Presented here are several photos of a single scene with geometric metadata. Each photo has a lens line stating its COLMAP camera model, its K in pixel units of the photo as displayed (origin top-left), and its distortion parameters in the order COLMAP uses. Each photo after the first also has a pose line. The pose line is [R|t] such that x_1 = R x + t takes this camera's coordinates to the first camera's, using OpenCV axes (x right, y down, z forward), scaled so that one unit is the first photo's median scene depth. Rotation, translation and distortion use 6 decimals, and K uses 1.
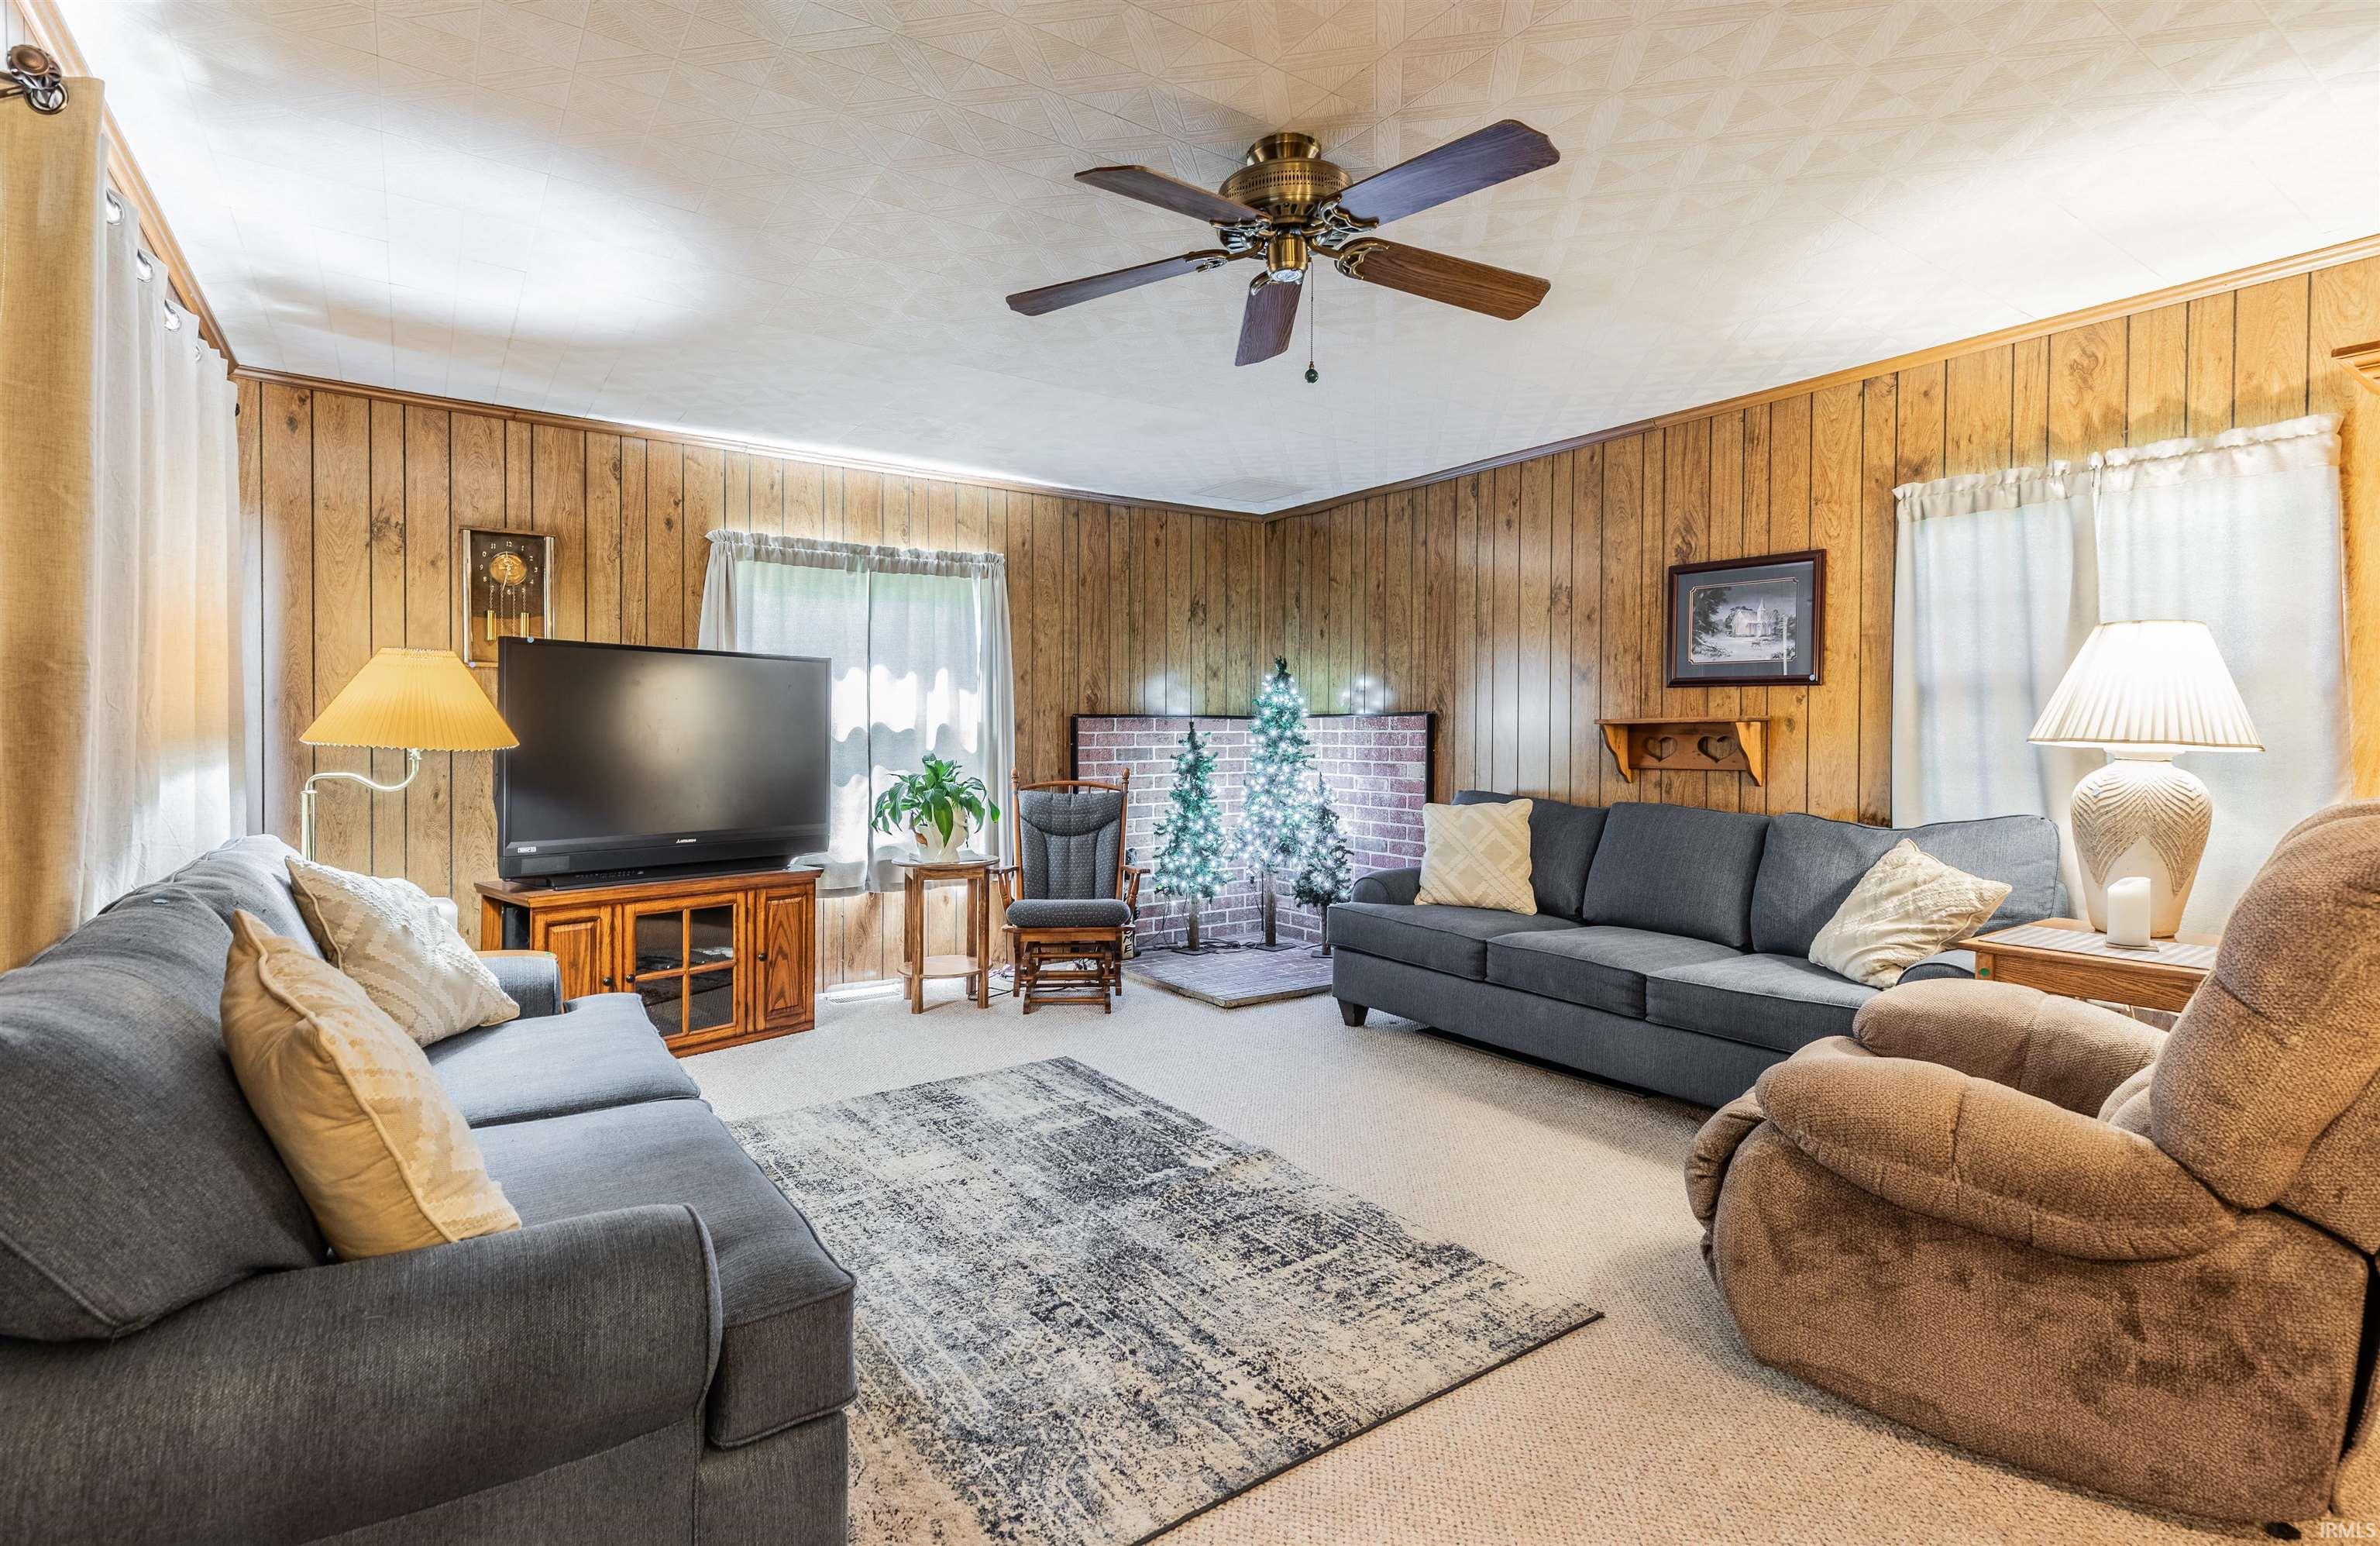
lens RADIAL K [[1094.3, 0, 1107.0], [0, 1094.3, 740.7], [0, 0, 1]] dist [0.009401, -0.001102]
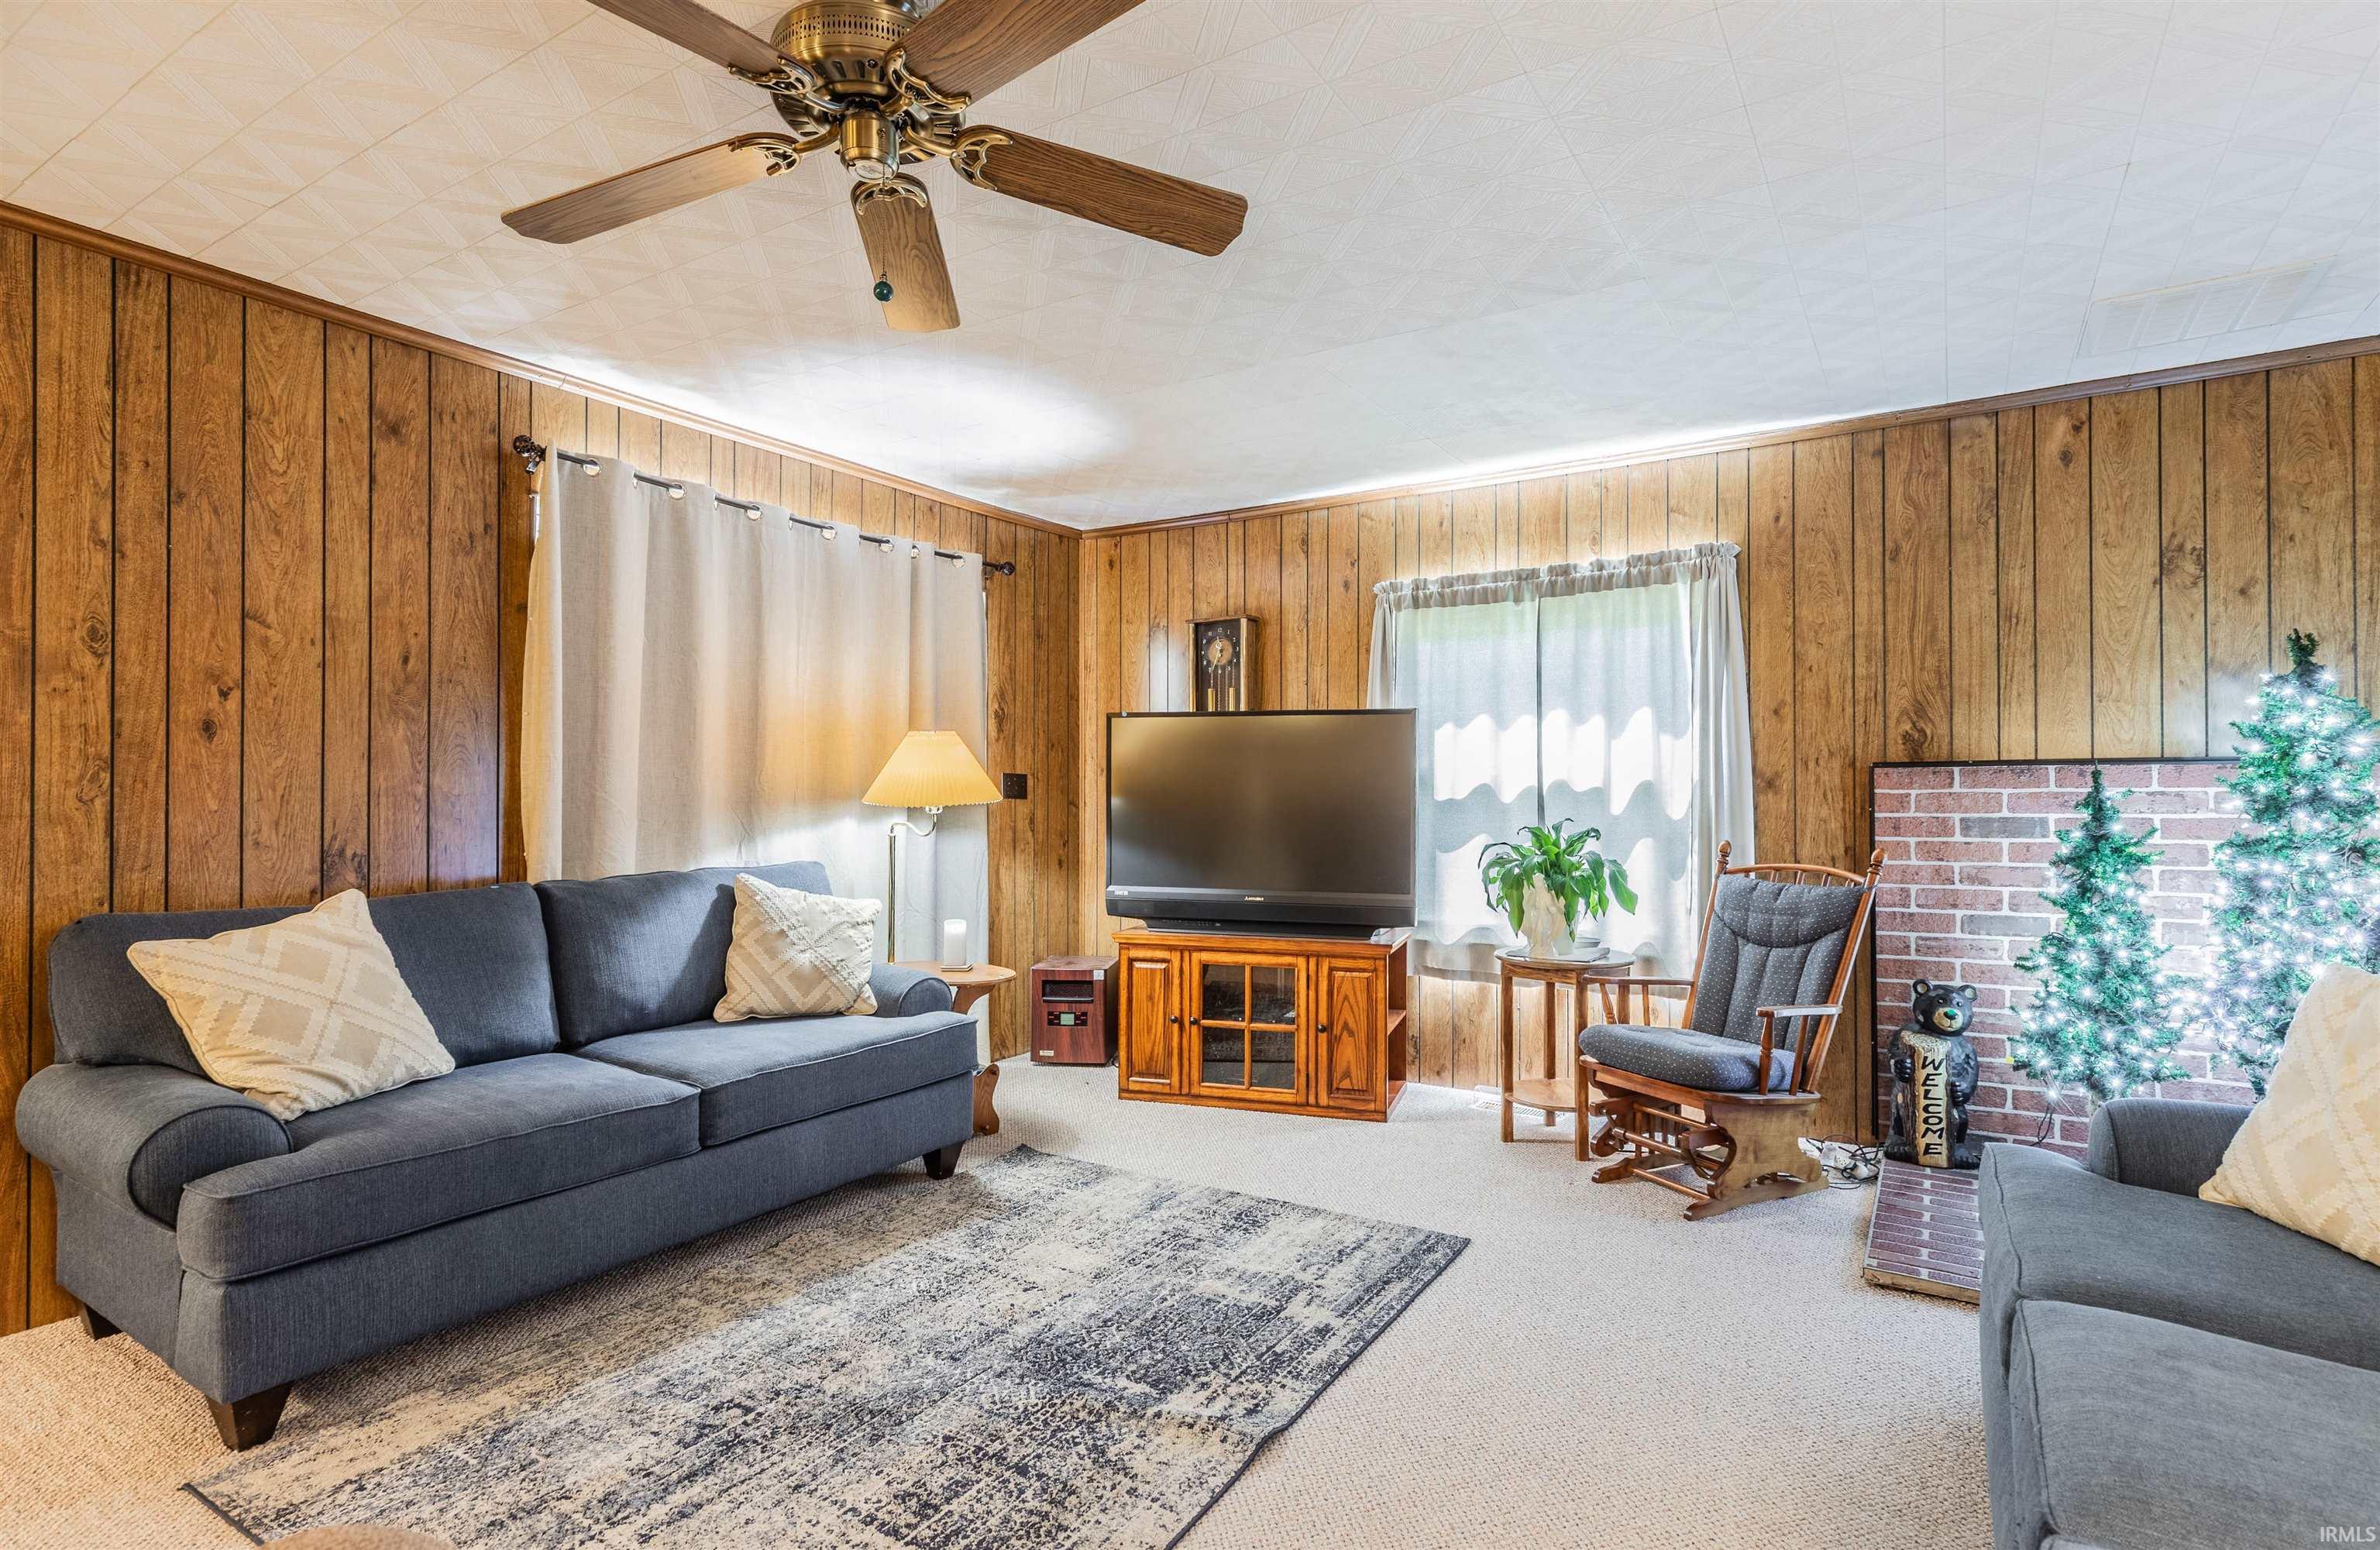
lens RADIAL K [[1132.8, 0, 1255.2], [0, 1132.8, 785.3], [0, 0, 1]] dist [0.002527, -0.000222]
pose [[0.450261, -0.009027, -0.892851, 0.544672], [-0.004295, 0.999915, -0.012275, -0.001493], [0.892887, 0.009361, 0.450184, 0.509124]]
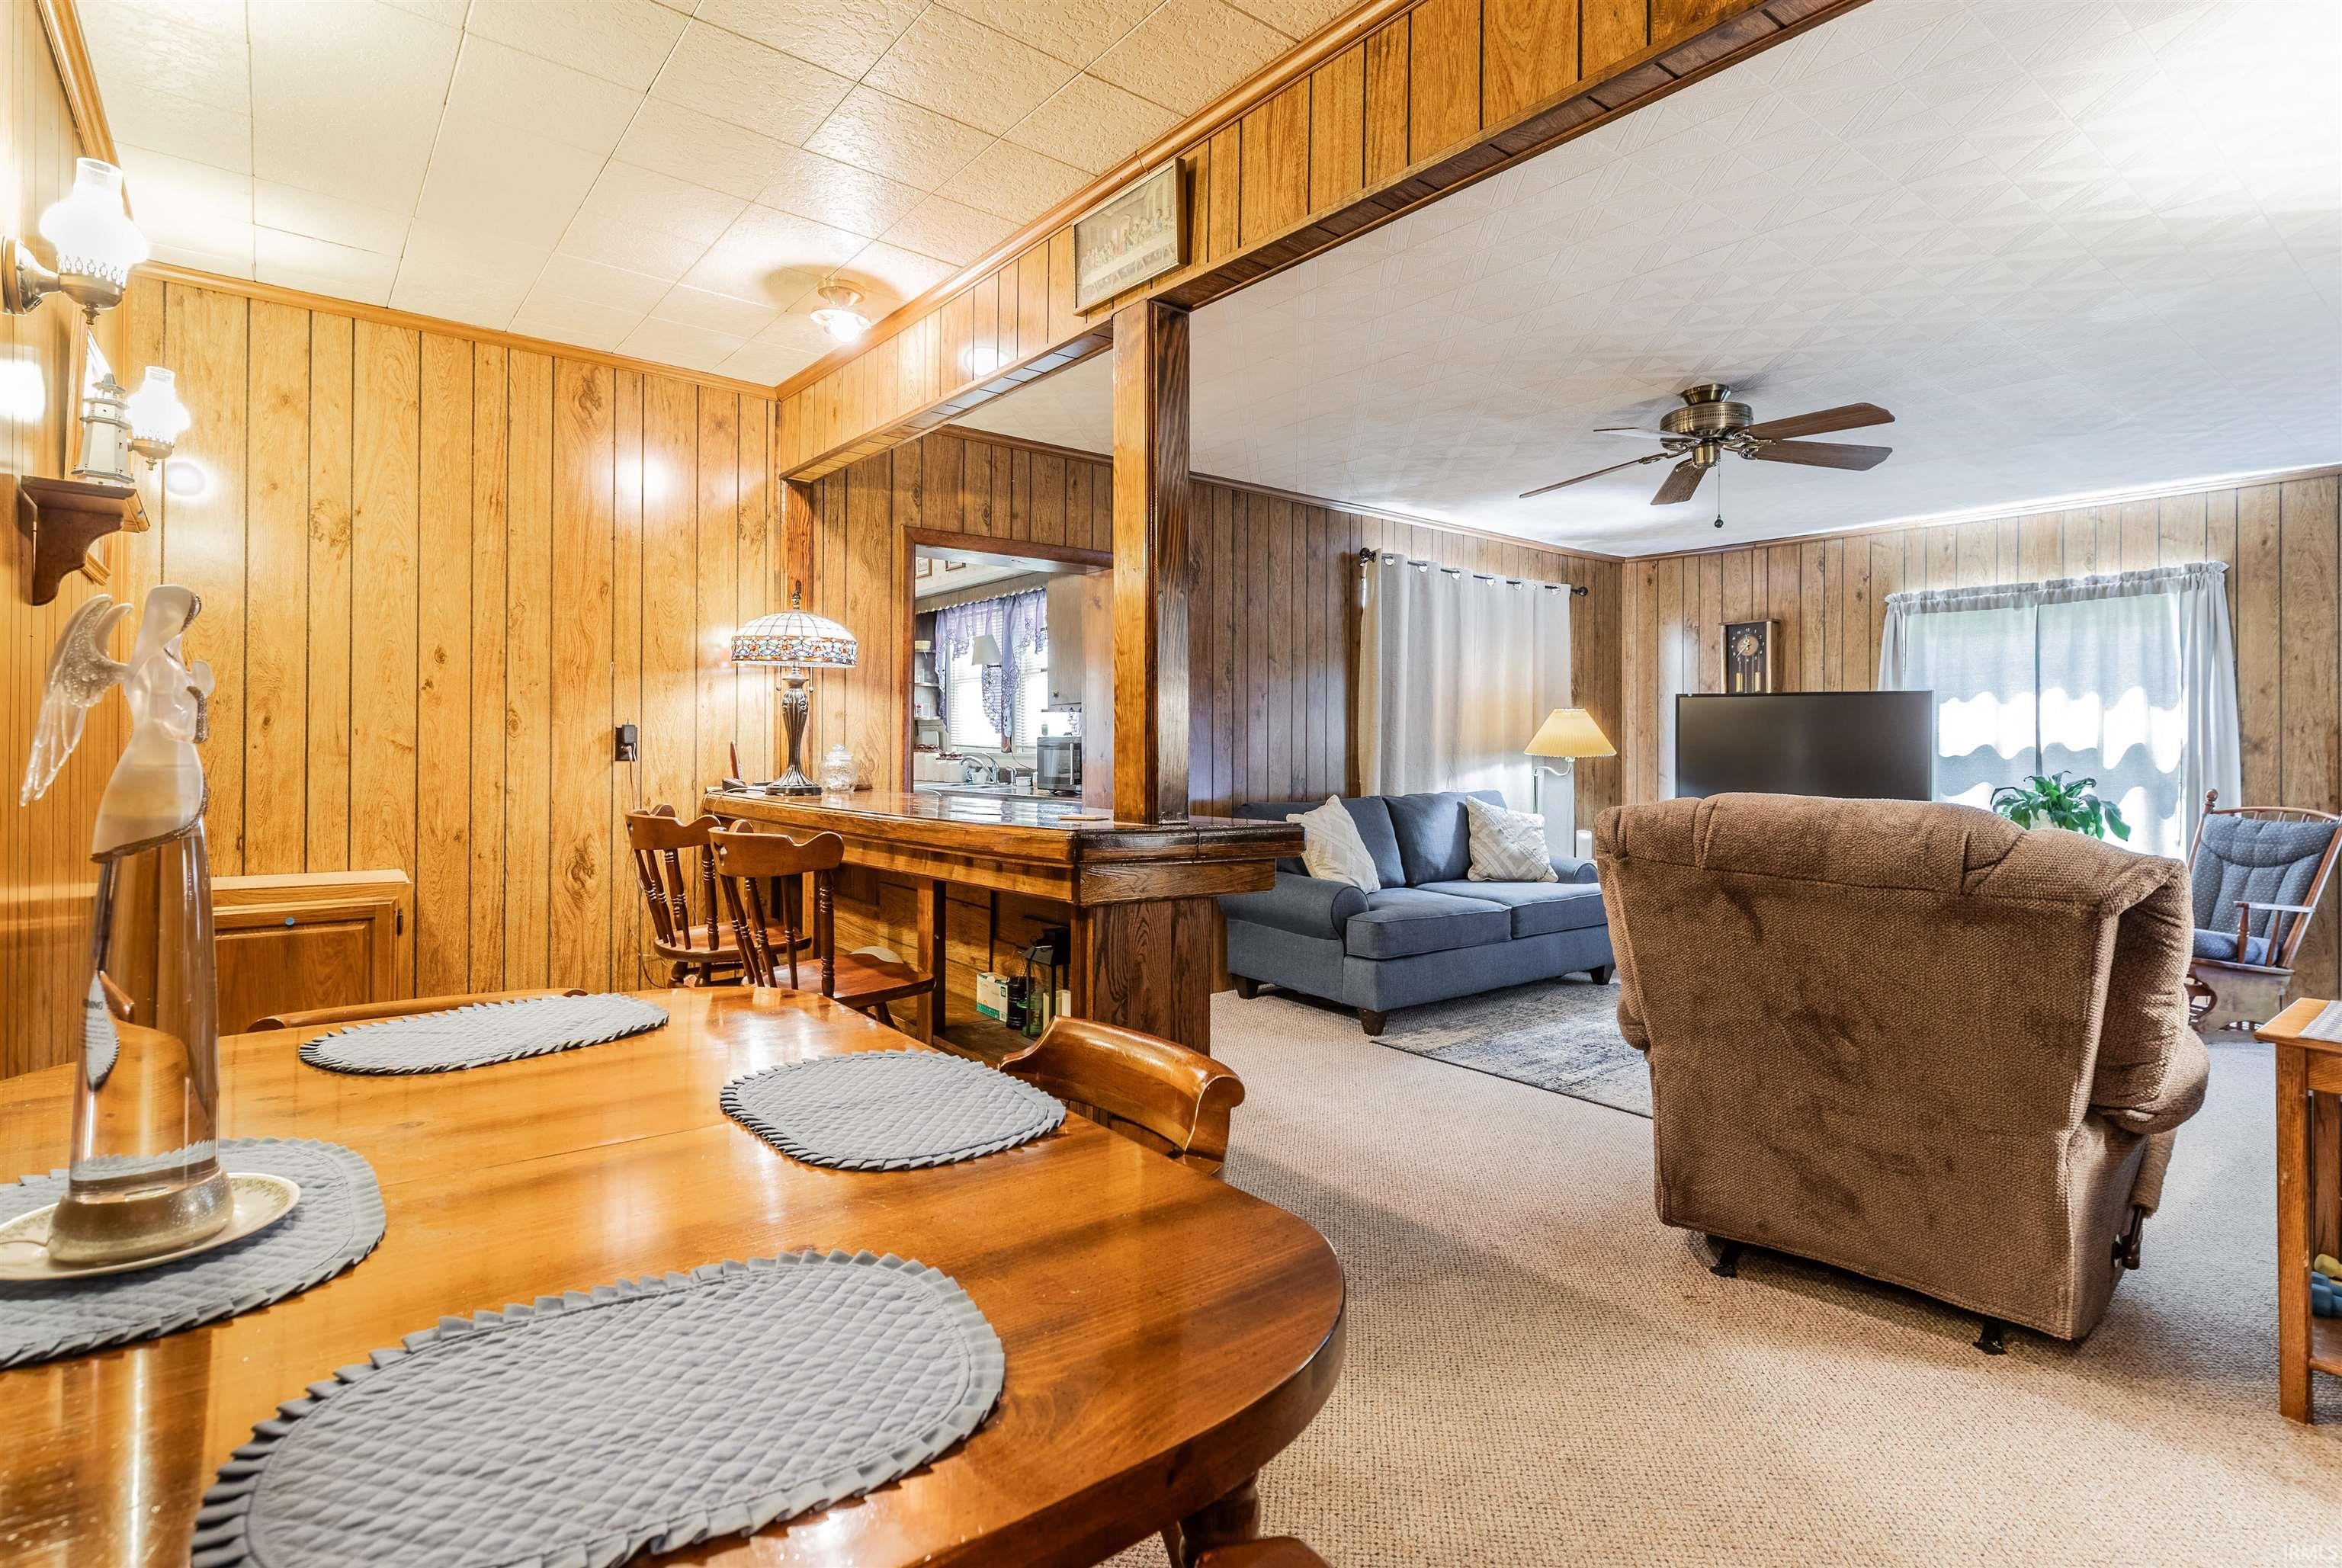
lens RADIAL K [[1122.0, 0, 1192.4], [0, 1122.0, 737.8], [0, 0, 1]] dist [0.007979, -0.000718]
pose [[0.109380, -0.010174, -0.993948, 0.983096], [-0.013443, 0.999841, -0.011714, 0.004331], [0.993909, 0.014643, 0.109226, 0.039657]]
